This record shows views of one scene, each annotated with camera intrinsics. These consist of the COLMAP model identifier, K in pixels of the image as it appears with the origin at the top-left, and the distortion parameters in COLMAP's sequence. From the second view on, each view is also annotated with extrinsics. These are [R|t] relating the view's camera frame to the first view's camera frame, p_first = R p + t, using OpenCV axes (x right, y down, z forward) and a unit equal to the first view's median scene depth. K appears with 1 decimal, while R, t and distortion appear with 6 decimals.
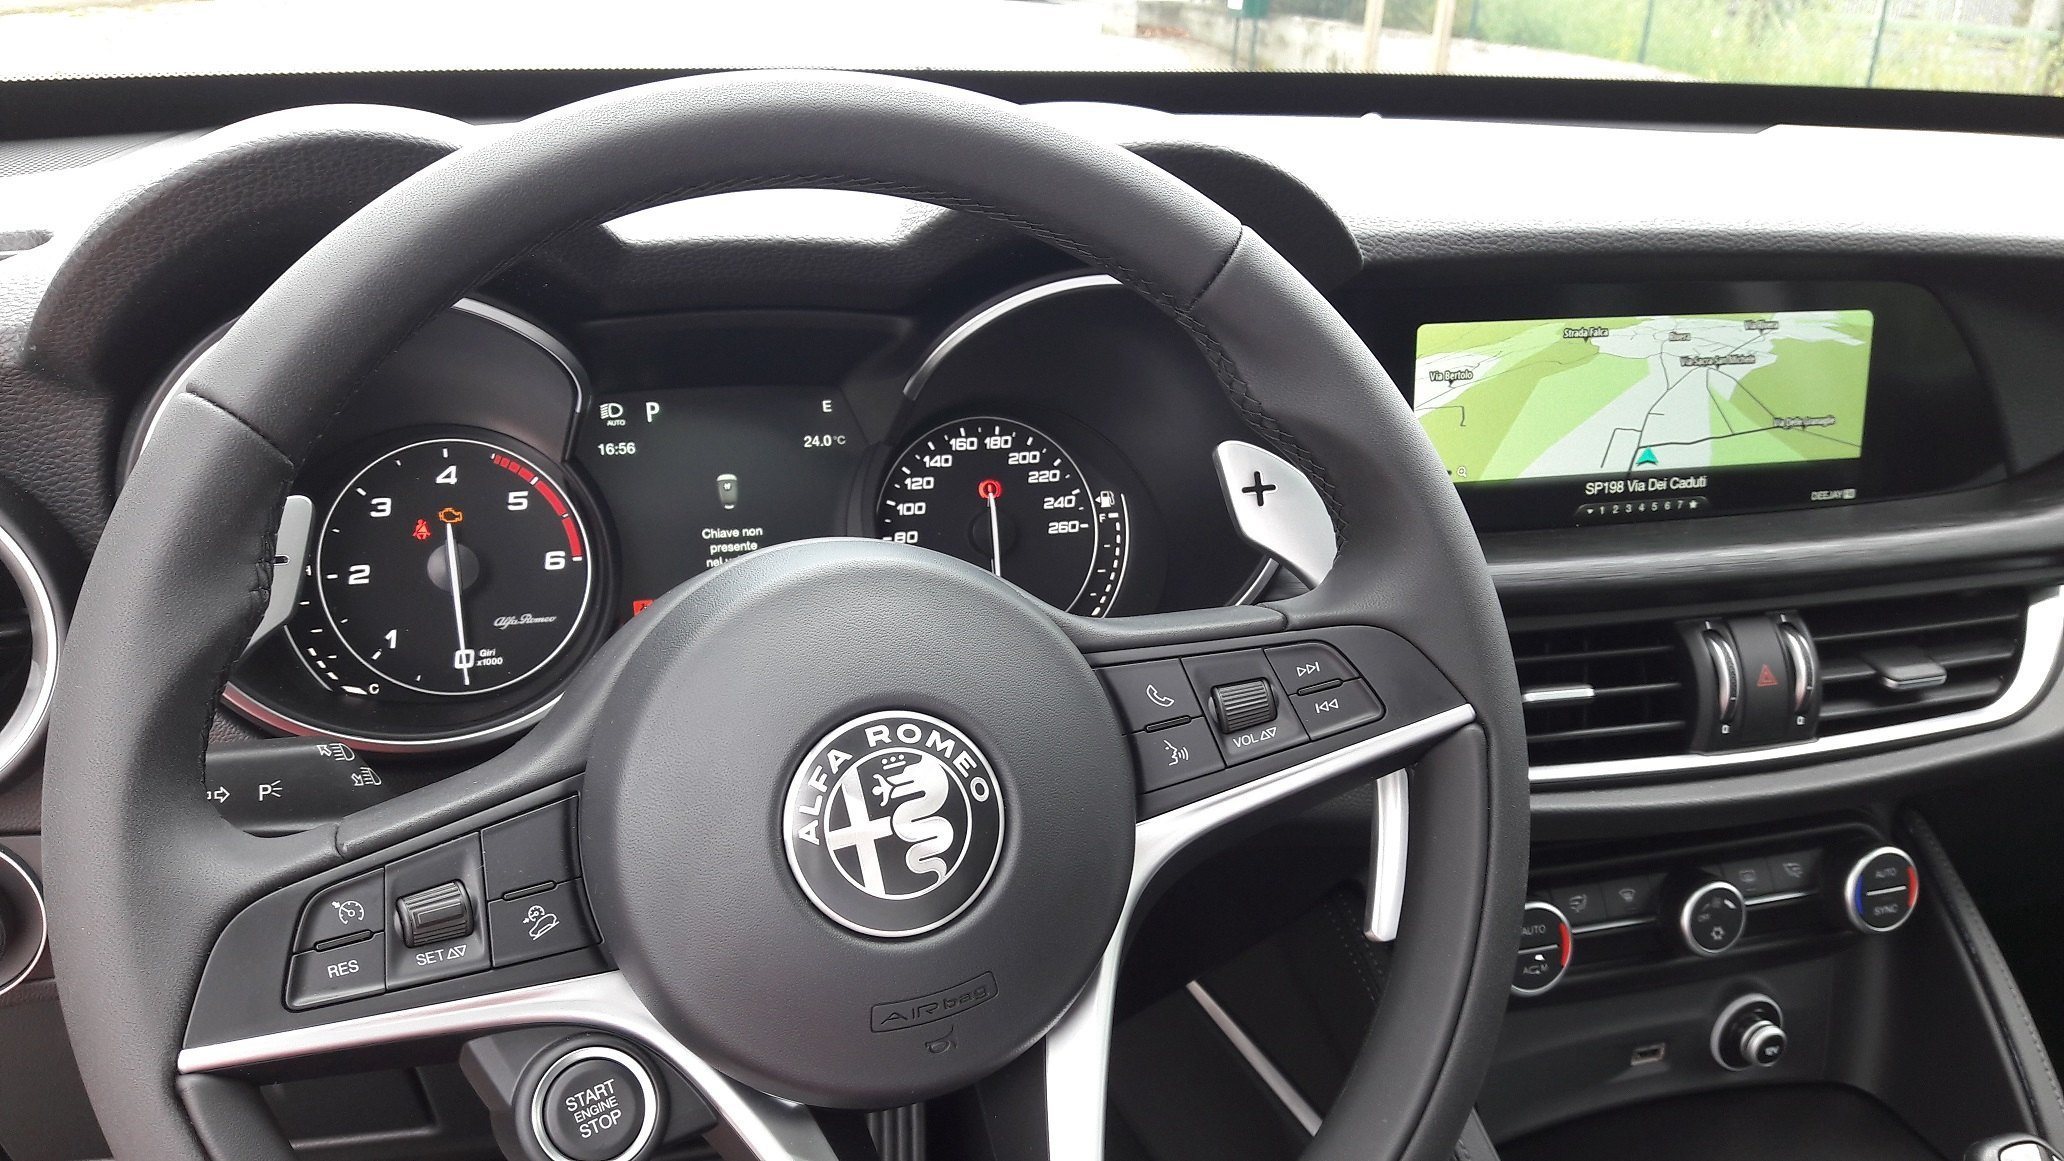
lens RADIAL K [[1709.0, 0, 1027.1], [0, 1709.0, 610.5], [0, 0, 1]] dist [0.182636, -0.573431]
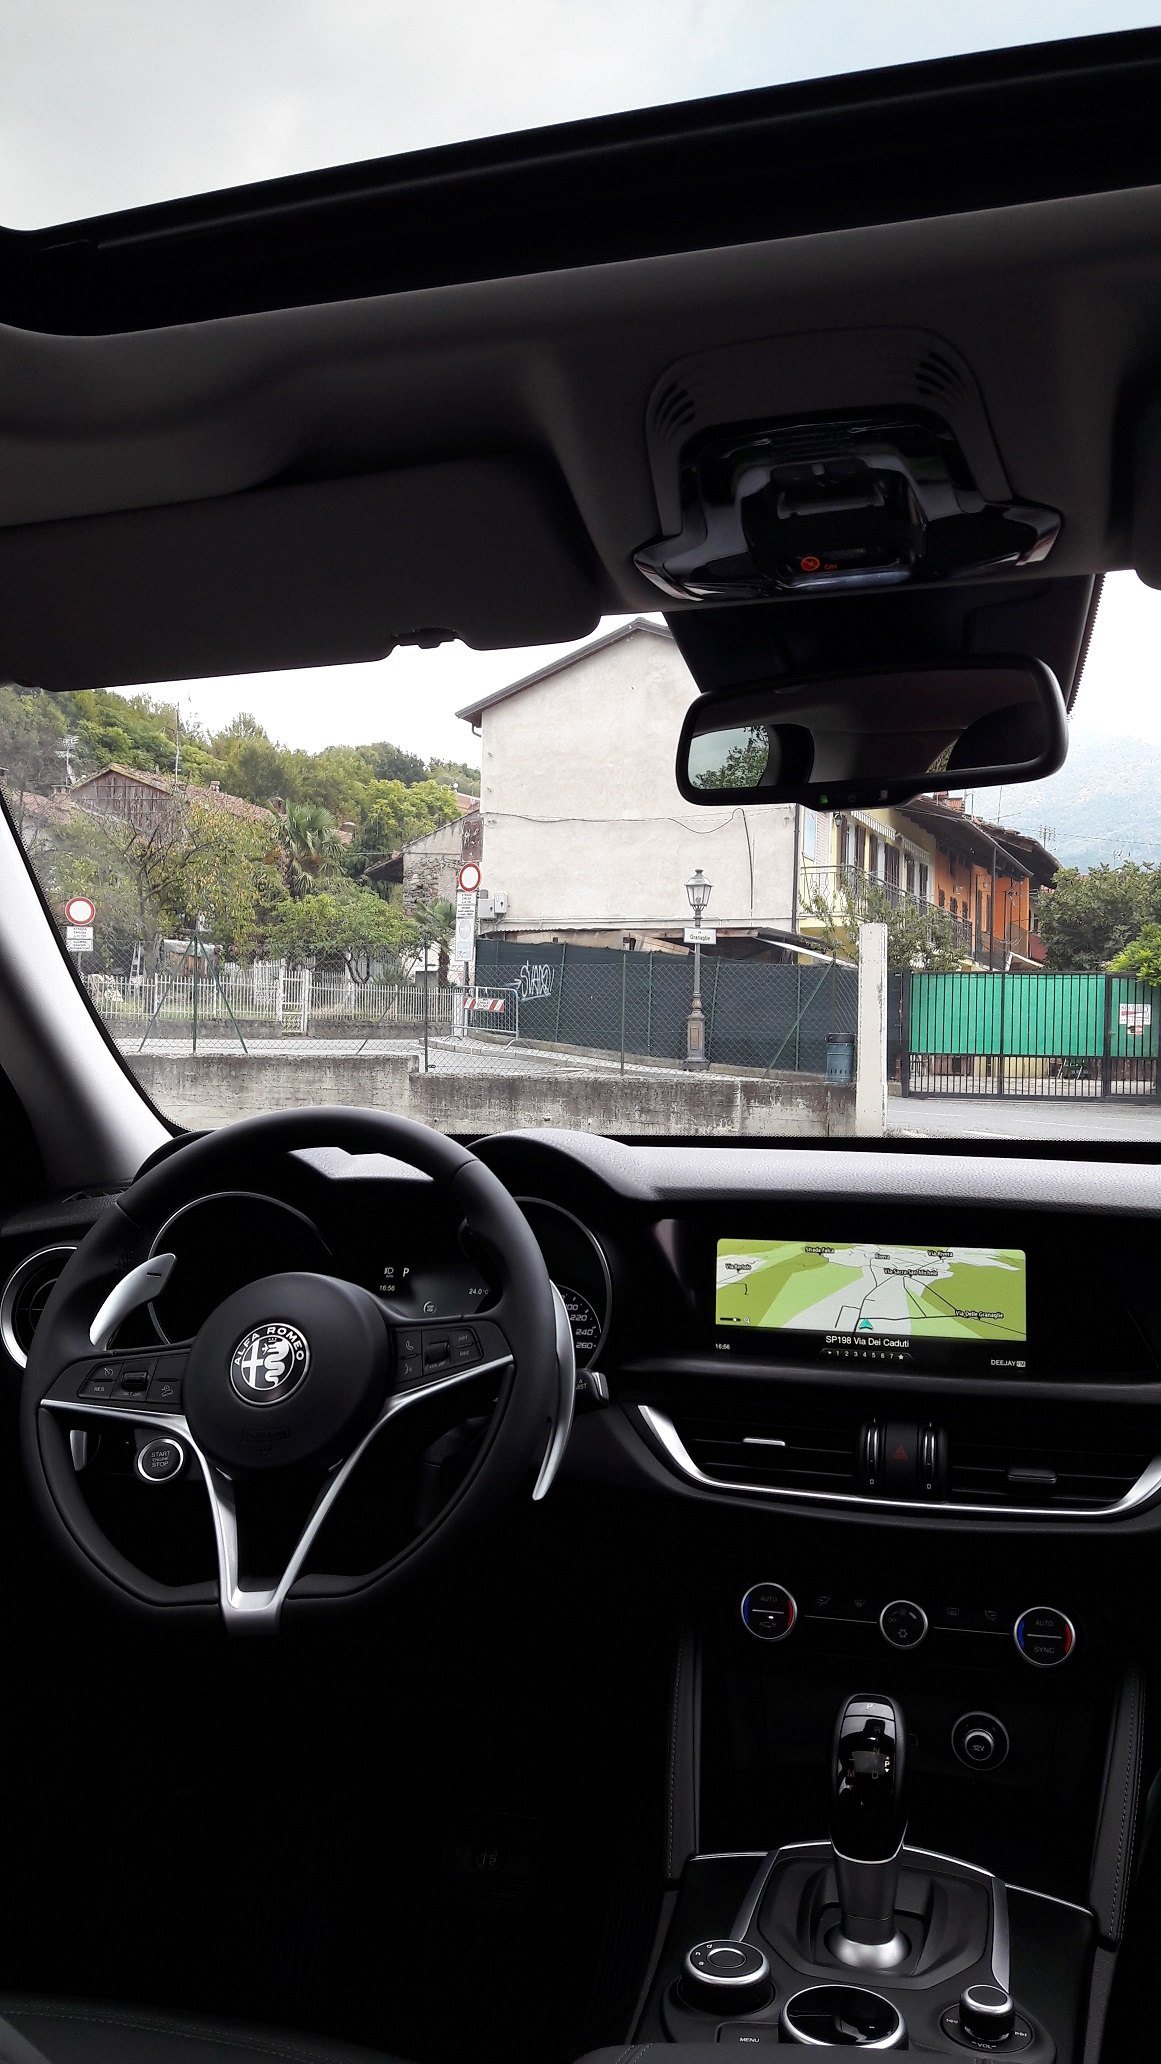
lens RADIAL K [[1650.0, 0, 540.0], [0, 1650.0, 1039.9], [0, 0, 1]] dist [0.273173, -0.778867]
pose [[0.822246, -0.049925, -0.566939, 1.068511], [-0.180700, 0.921701, -0.343240, 0.287786], [0.539685, 0.384674, 0.748843, -0.554061]]
